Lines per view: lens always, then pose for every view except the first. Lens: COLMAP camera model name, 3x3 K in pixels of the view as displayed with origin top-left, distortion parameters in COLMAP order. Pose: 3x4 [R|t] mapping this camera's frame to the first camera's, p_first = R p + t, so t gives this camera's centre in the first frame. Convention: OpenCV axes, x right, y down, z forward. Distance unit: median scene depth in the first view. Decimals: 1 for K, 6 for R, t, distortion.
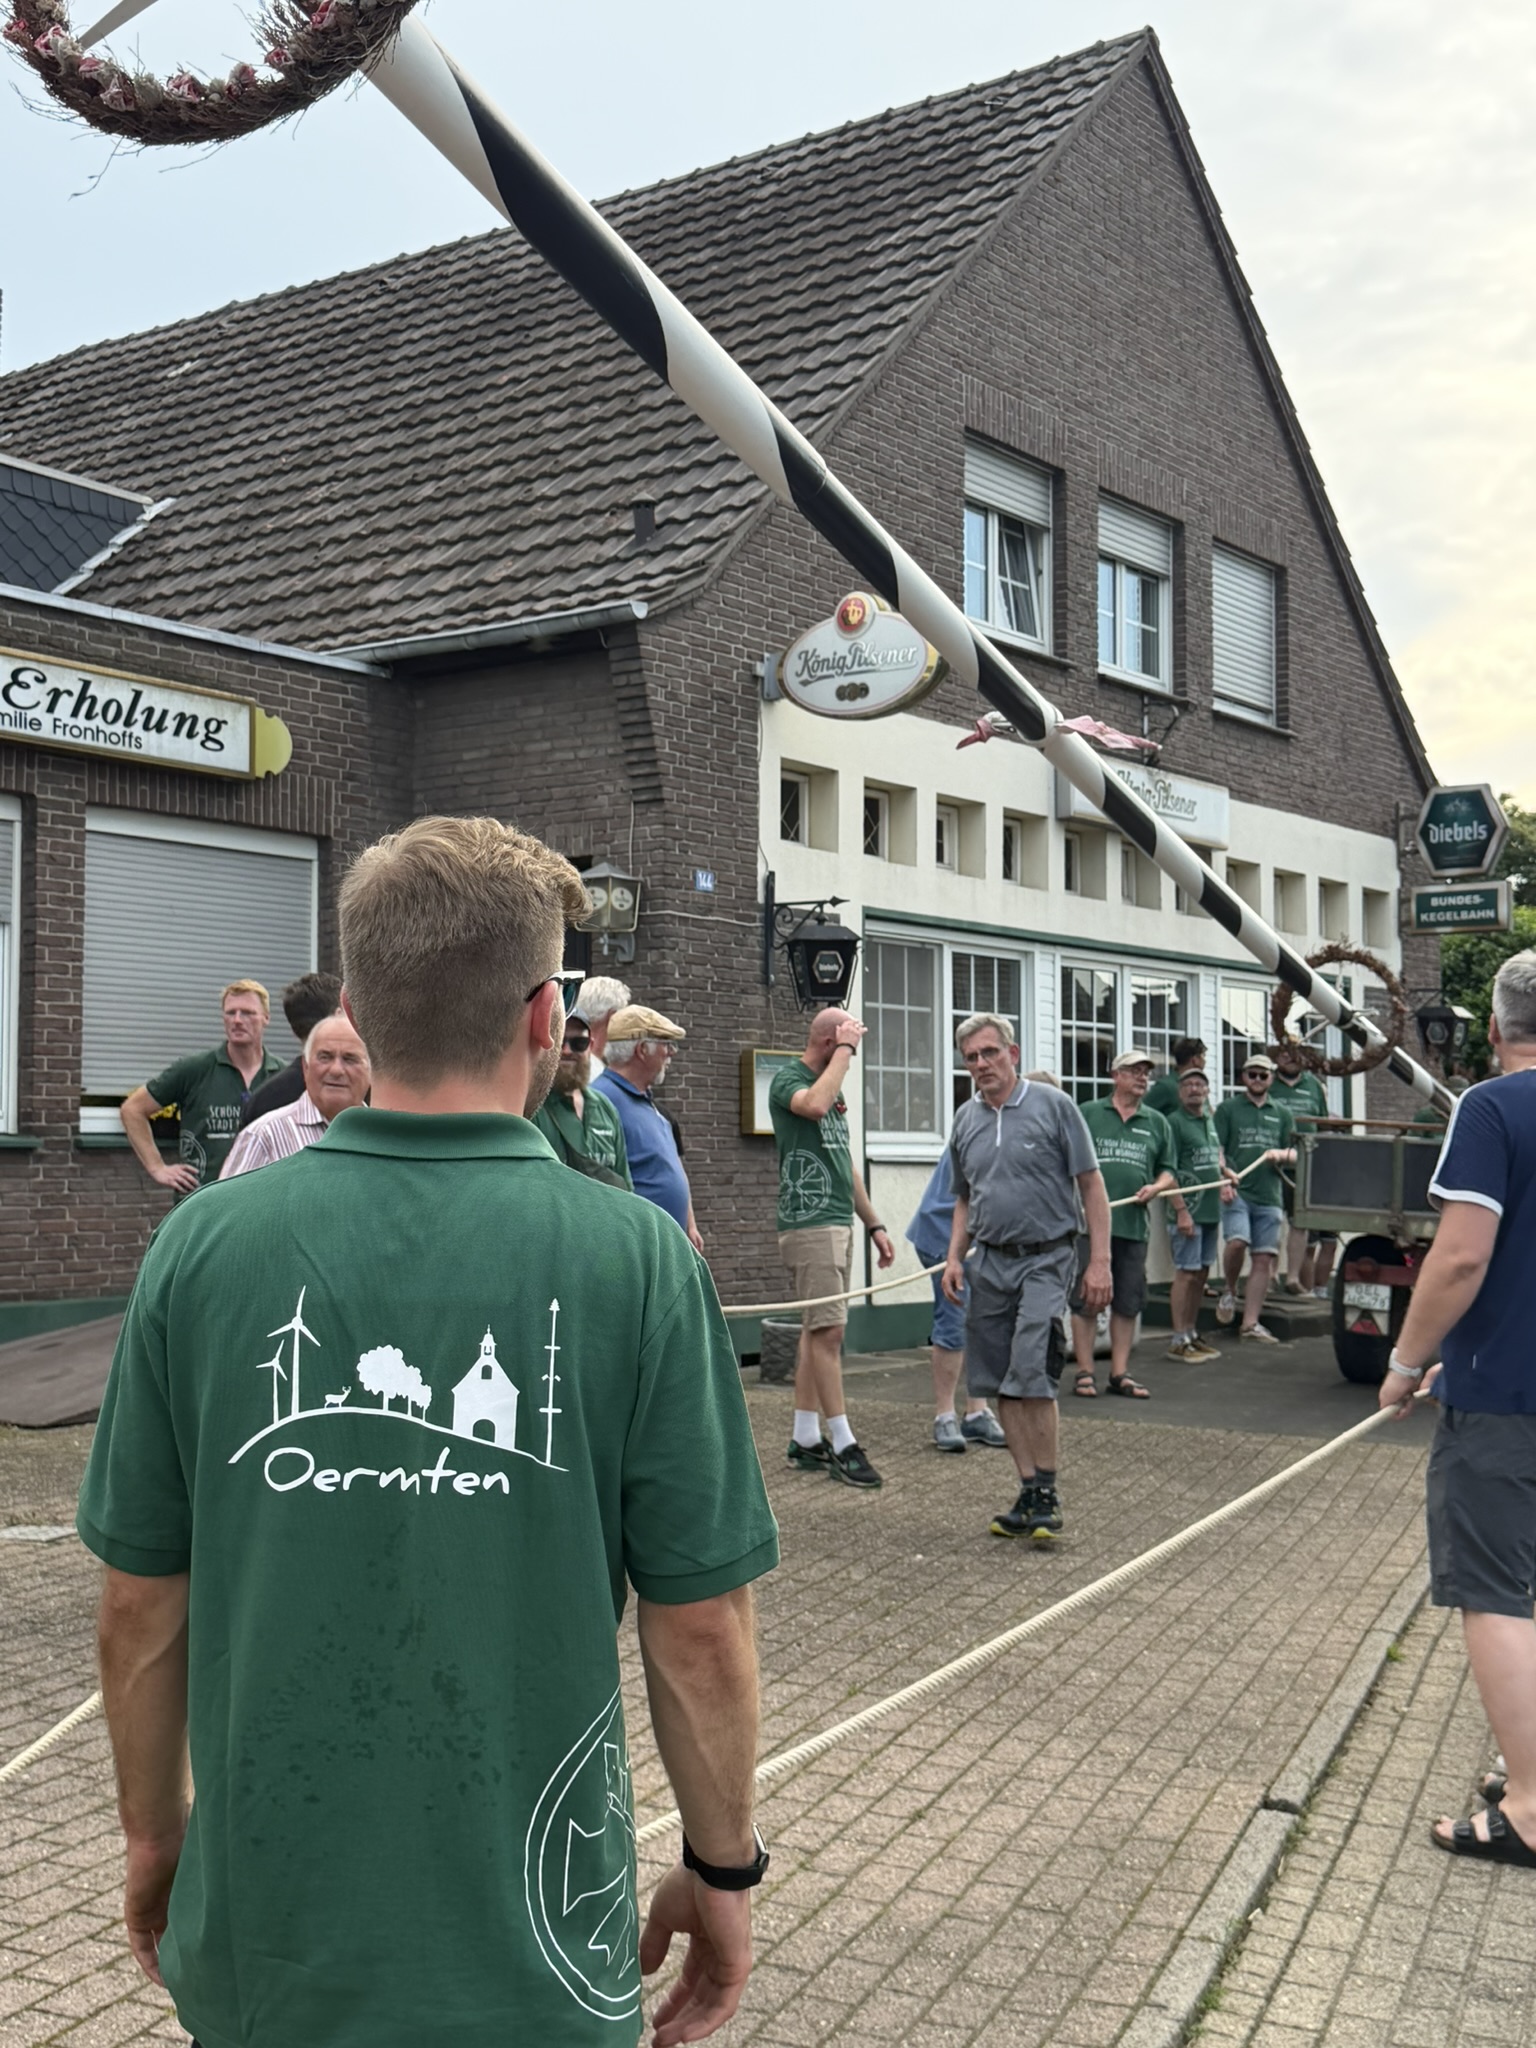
lens RADIAL K [[2531.6, 0, 853.0], [0, 2531.6, 991.8], [0, 0, 1]] dist [0.216986, 0.000000]
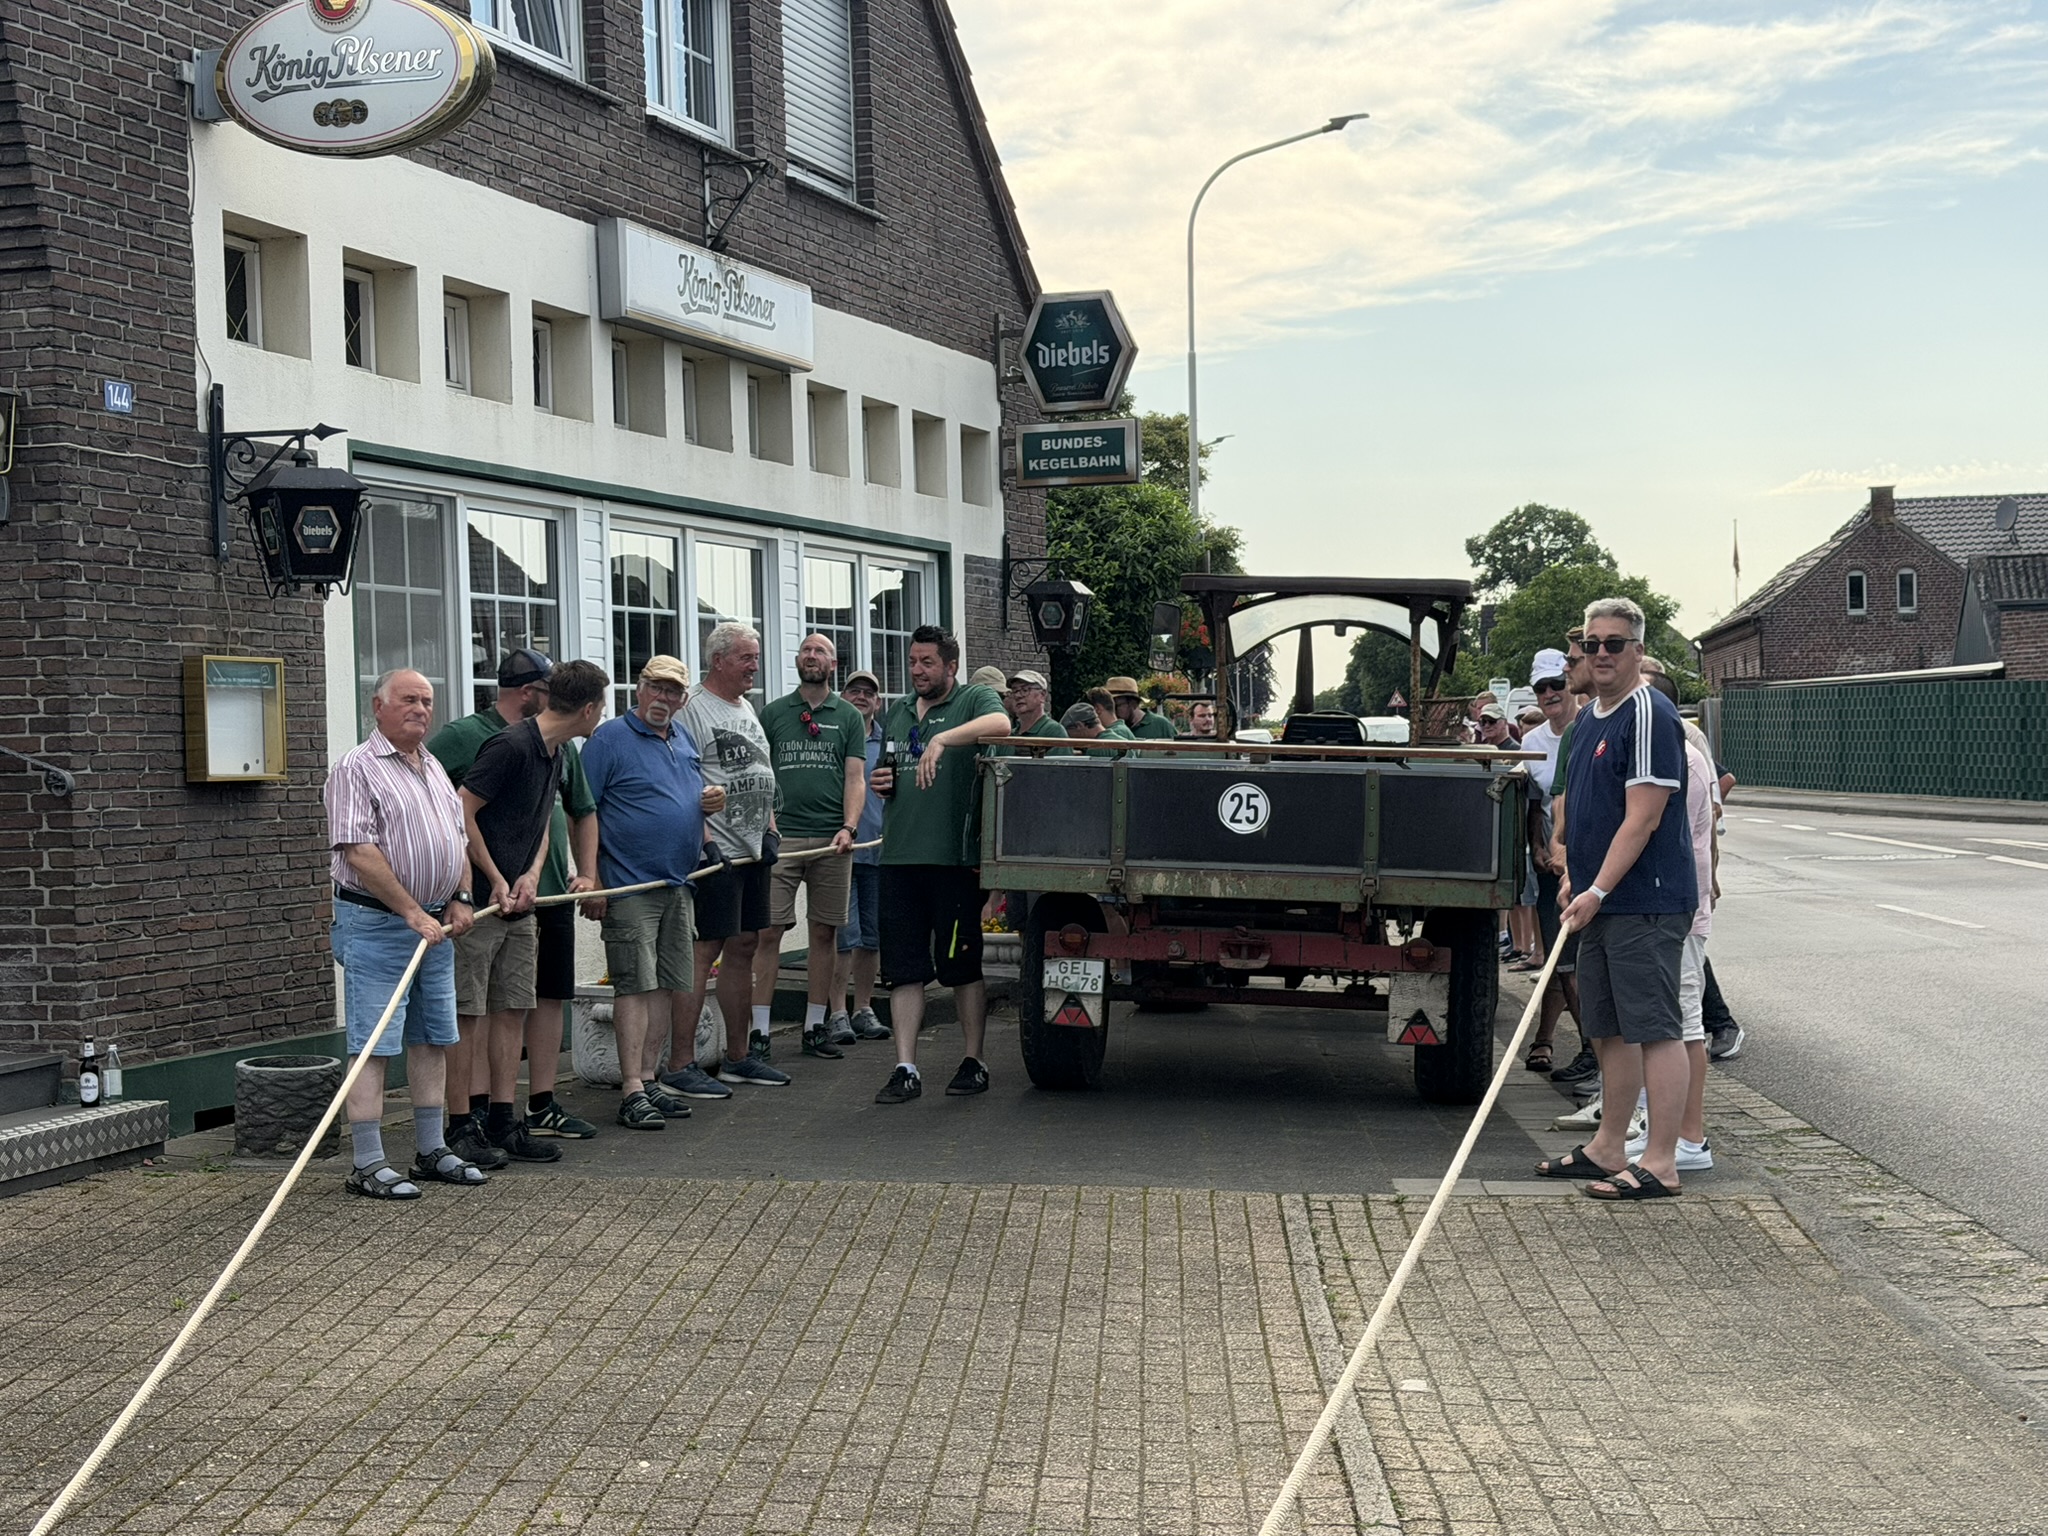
lens RADIAL K [[3085.3, 0, 1033.1], [0, 3085.3, 731.2], [0, 0, 1]] dist [0.145653, 0.000000]
pose [[0.958808, -0.024060, 0.283035, -0.058020], [0.008849, 0.998453, 0.054898, -0.000239], [-0.283918, -0.050132, 0.957537, 0.150682]]
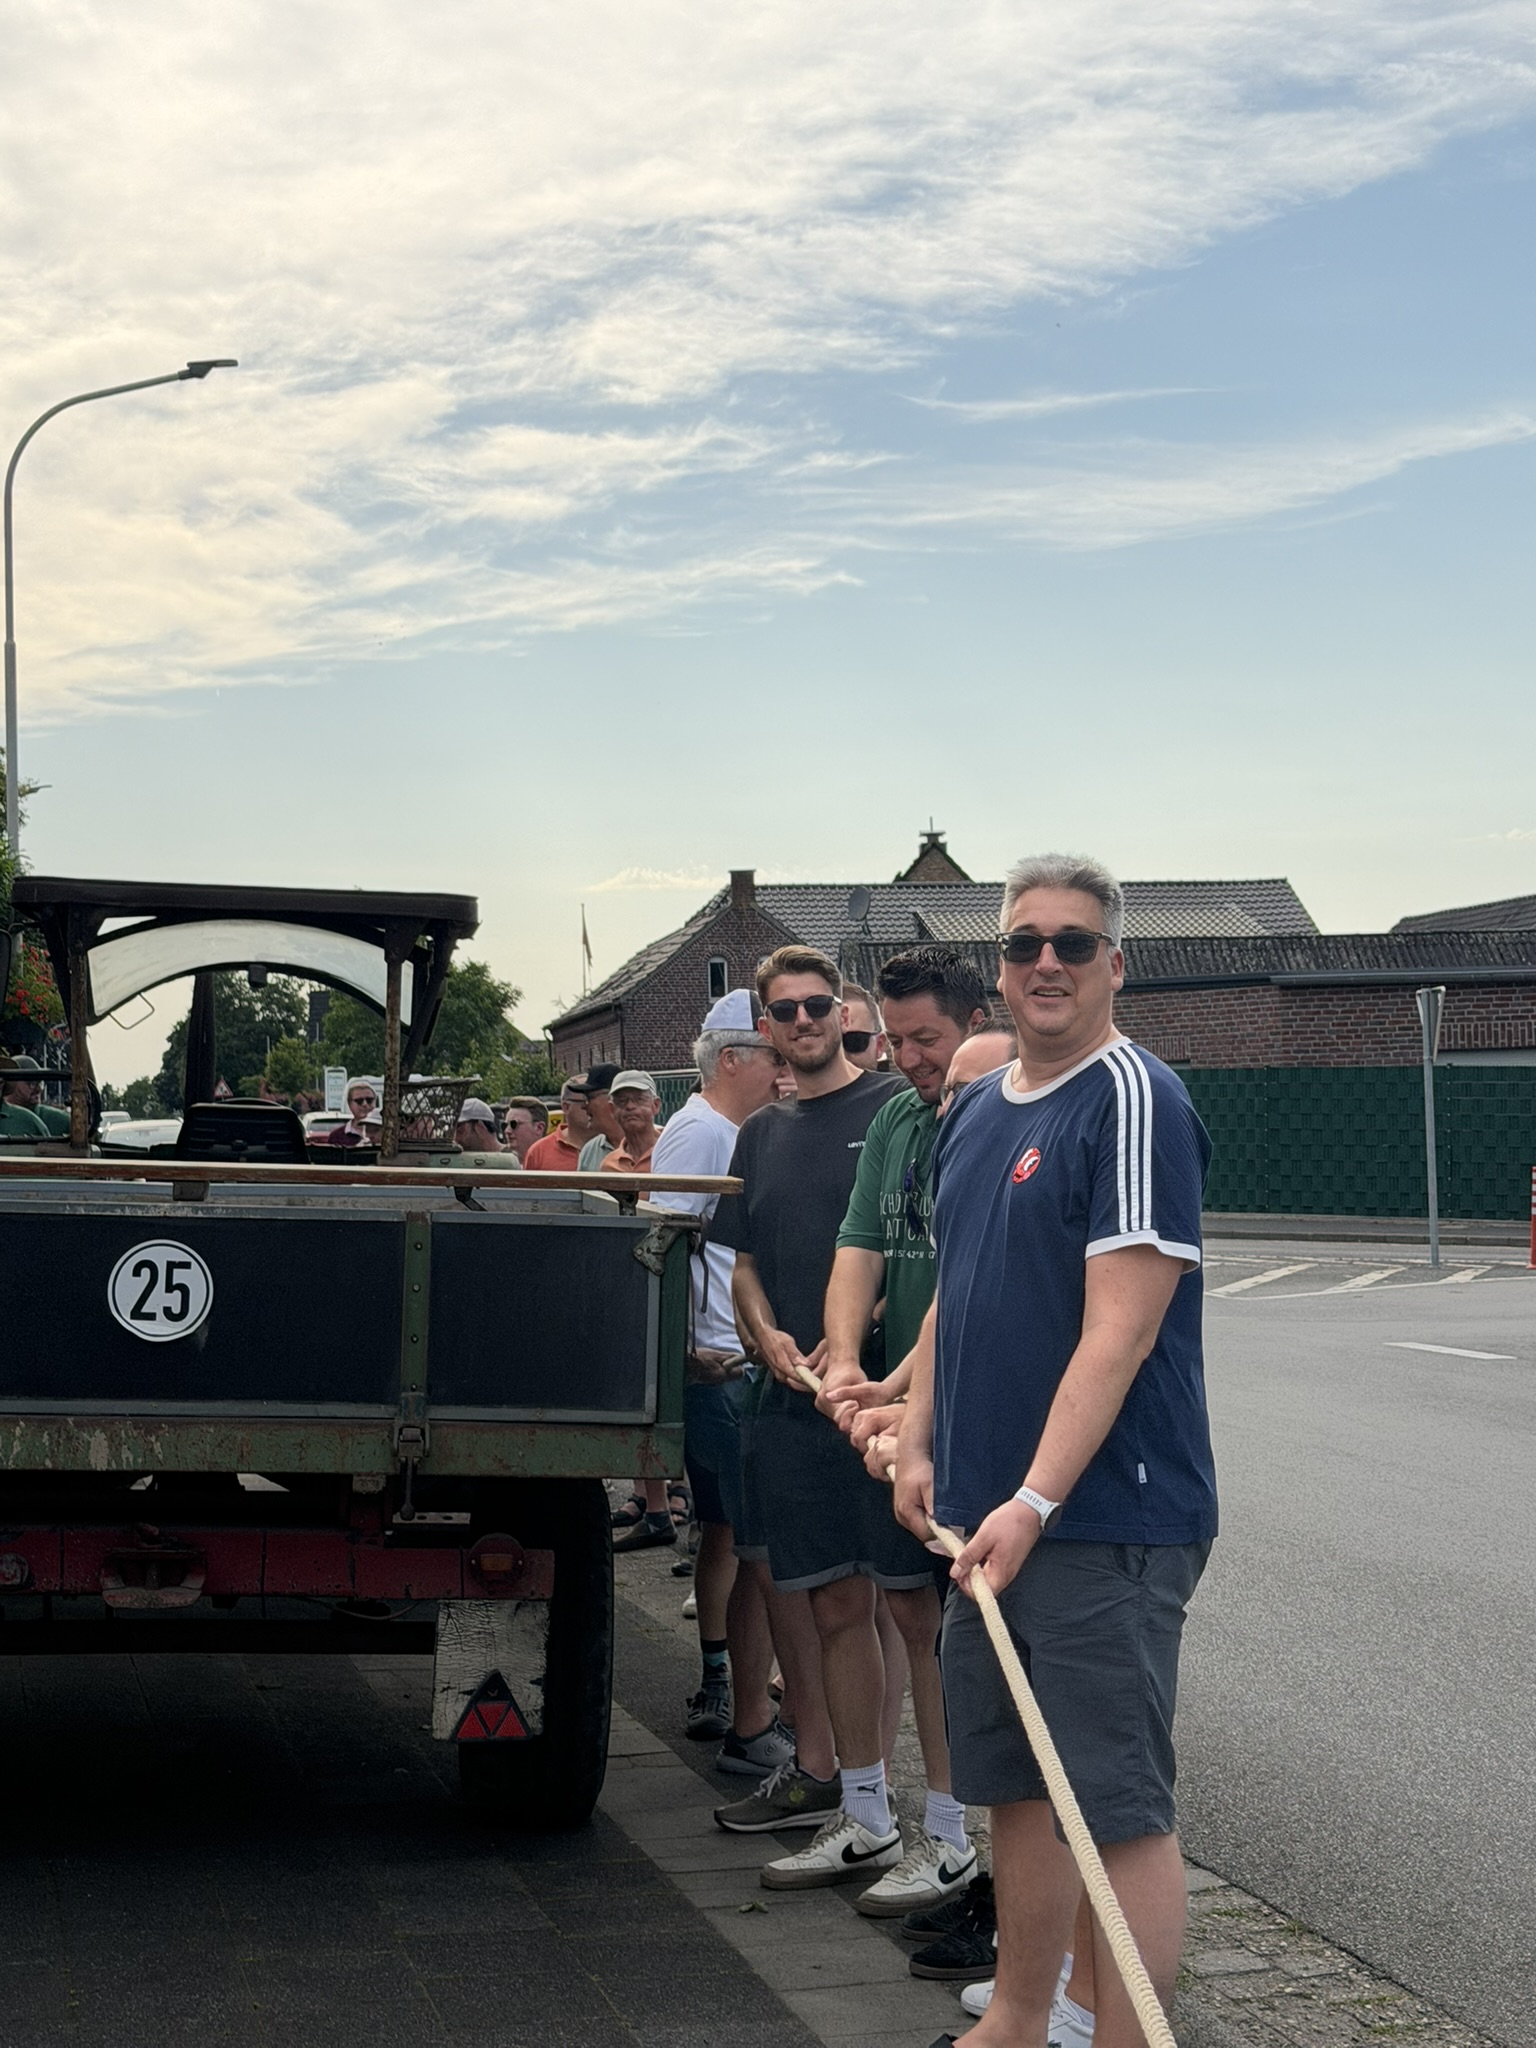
lens RADIAL K [[2936.0, 0, 853.3], [0, 2936.0, 882.9], [0, 0, 1]] dist [0.008221, 0.000000]
pose [[0.813634, 0.025757, 0.580806, 0.077874], [-0.013123, 0.999577, -0.025944, 0.020926], [-0.581229, 0.013487, 0.813628, 0.559664]]
